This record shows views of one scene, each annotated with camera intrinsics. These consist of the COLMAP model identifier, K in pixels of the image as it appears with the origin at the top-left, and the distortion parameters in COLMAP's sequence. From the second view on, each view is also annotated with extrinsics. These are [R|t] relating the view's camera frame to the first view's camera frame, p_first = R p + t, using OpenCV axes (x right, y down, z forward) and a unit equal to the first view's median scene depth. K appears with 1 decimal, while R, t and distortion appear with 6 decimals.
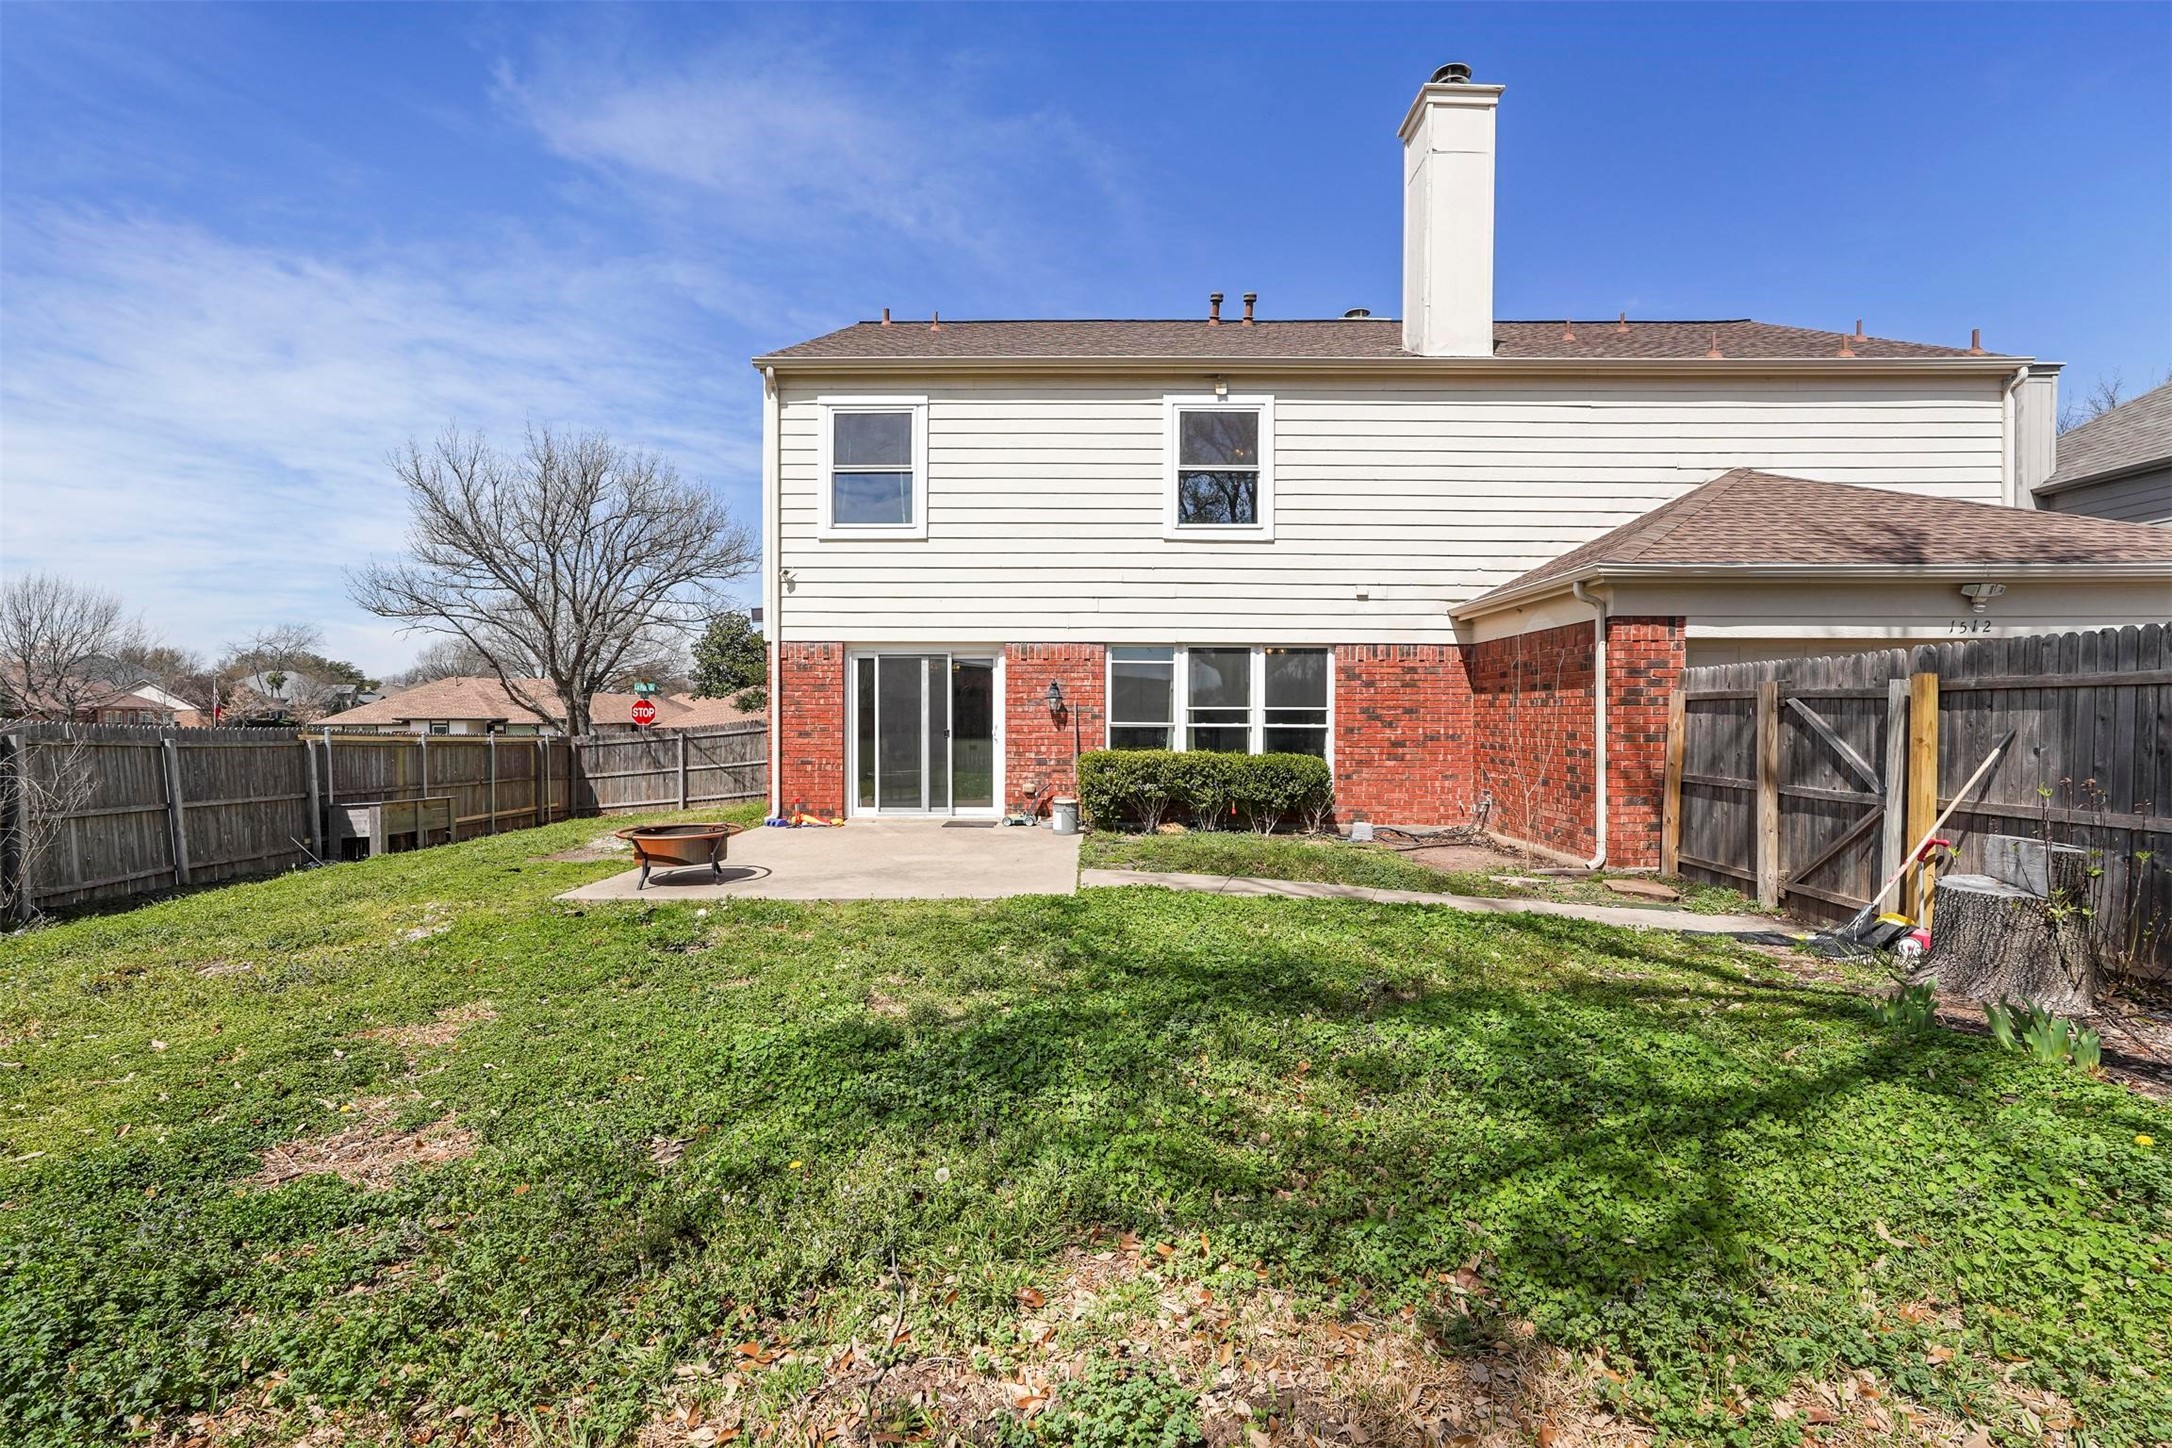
lens RADIAL K [[959.5, 0, 1082.6], [0, 959.5, 733.2], [0, 0, 1]] dist [-0.014098, 0.010143]
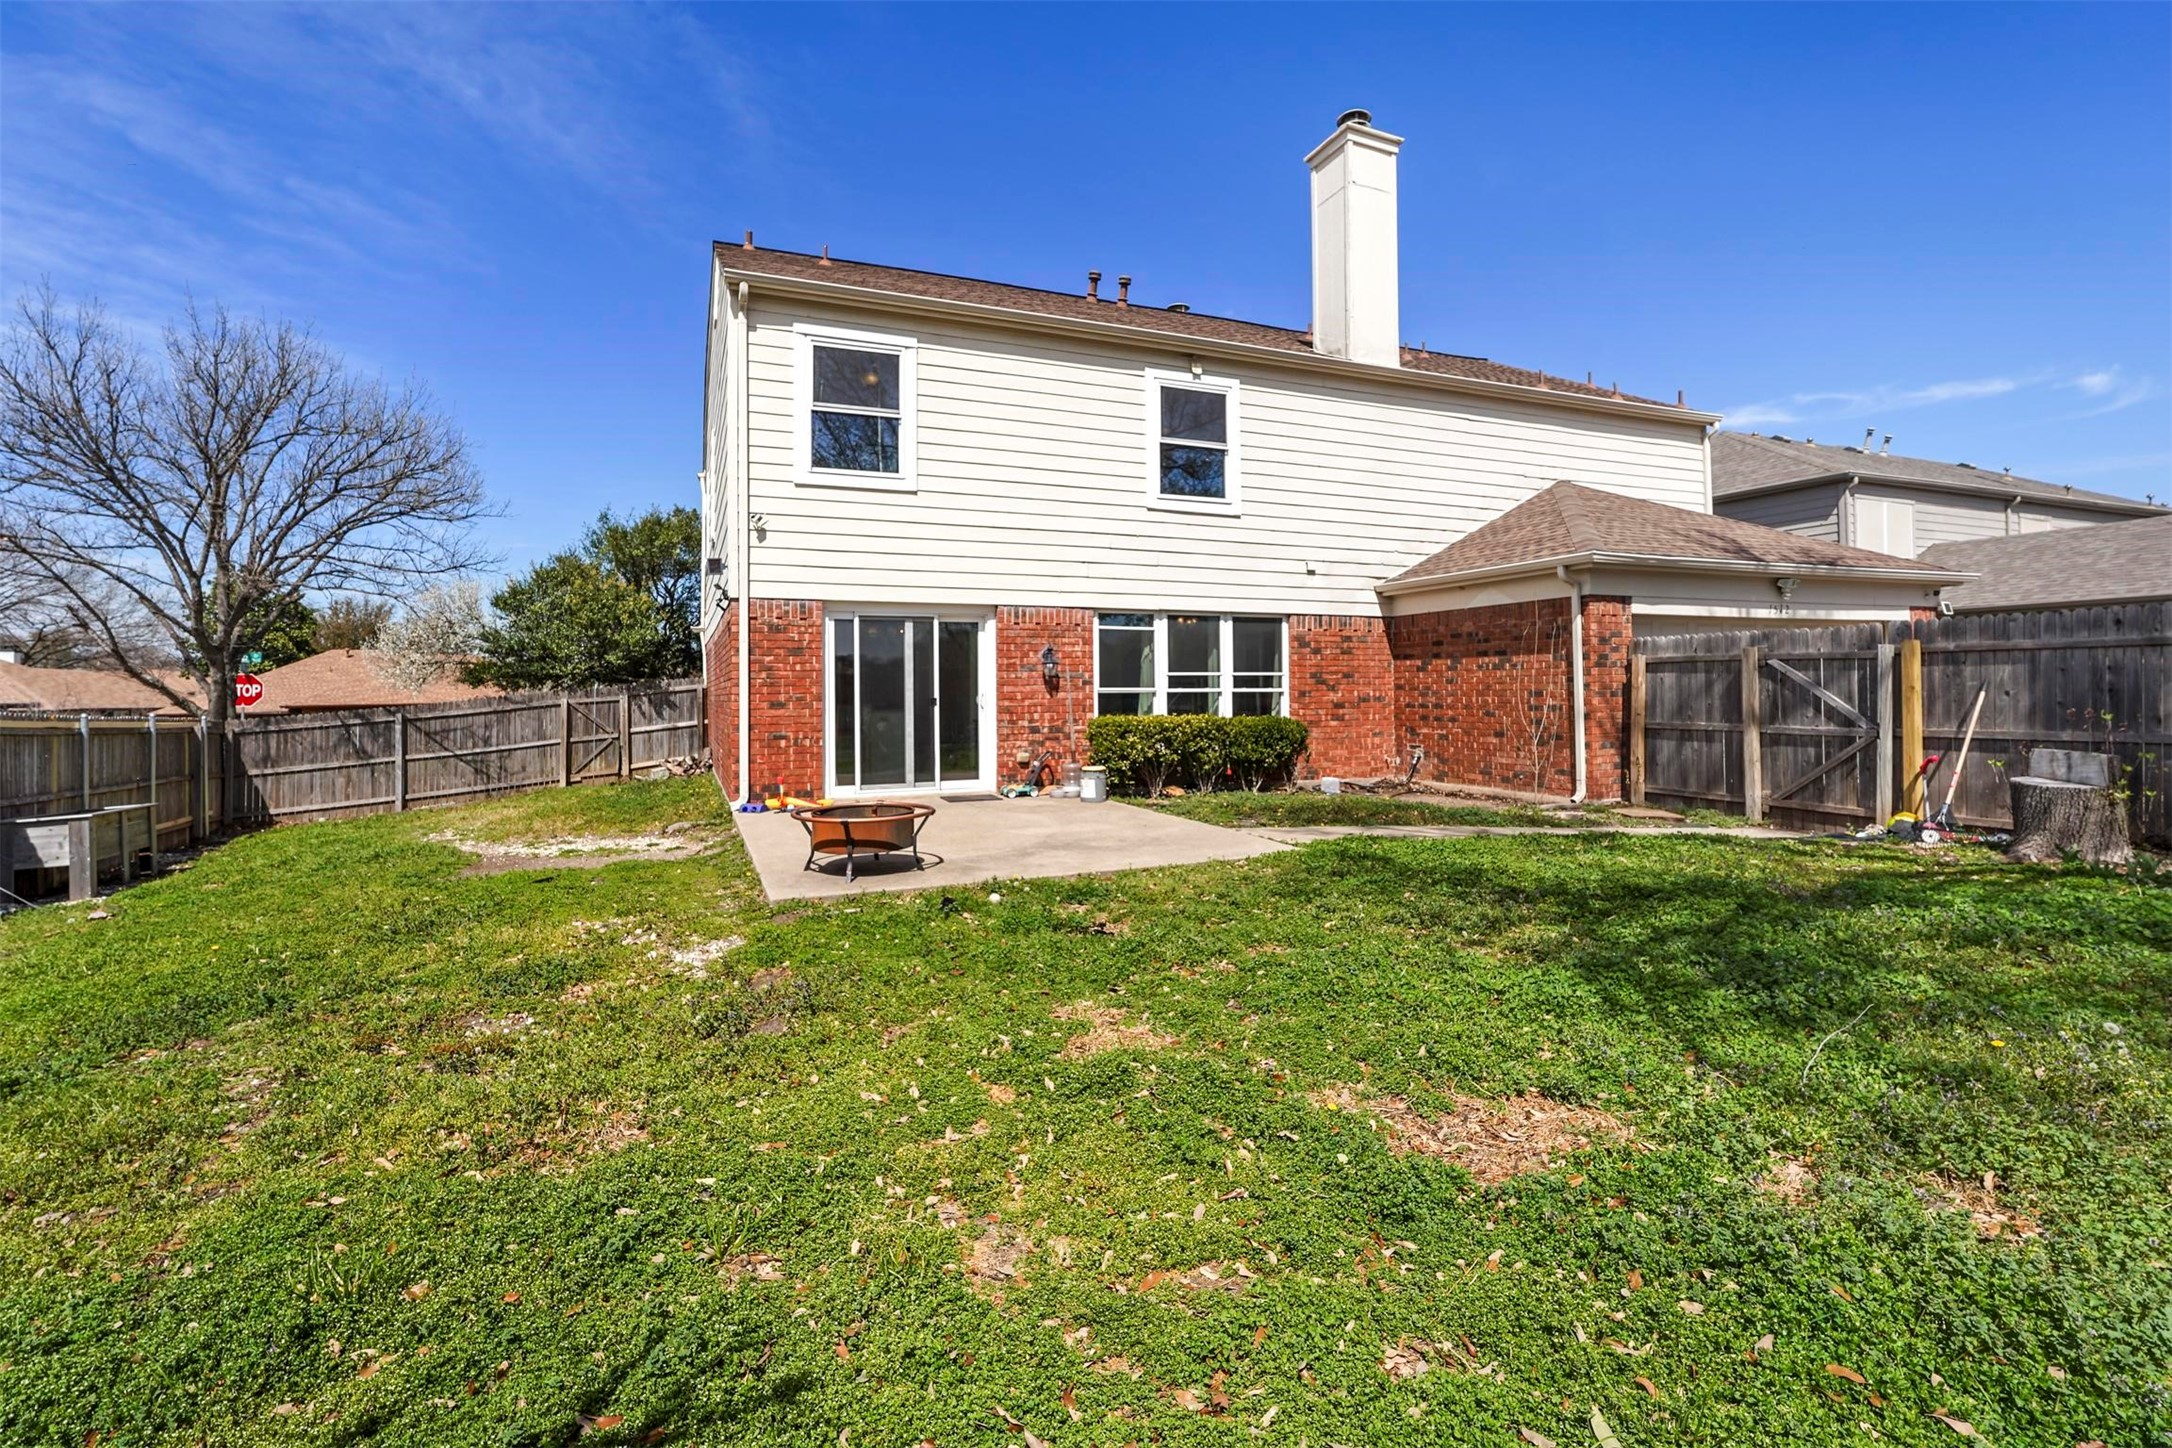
lens RADIAL K [[986.8, 0, 1085.9], [0, 986.8, 673.0], [0, 0, 1]] dist [-0.000740, 0.011034]
pose [[0.920074, -0.002784, 0.391735, -0.385525], [0.016991, 0.999317, -0.032806, 0.006165], [-0.391376, 0.036840, 0.919493, 0.066495]]
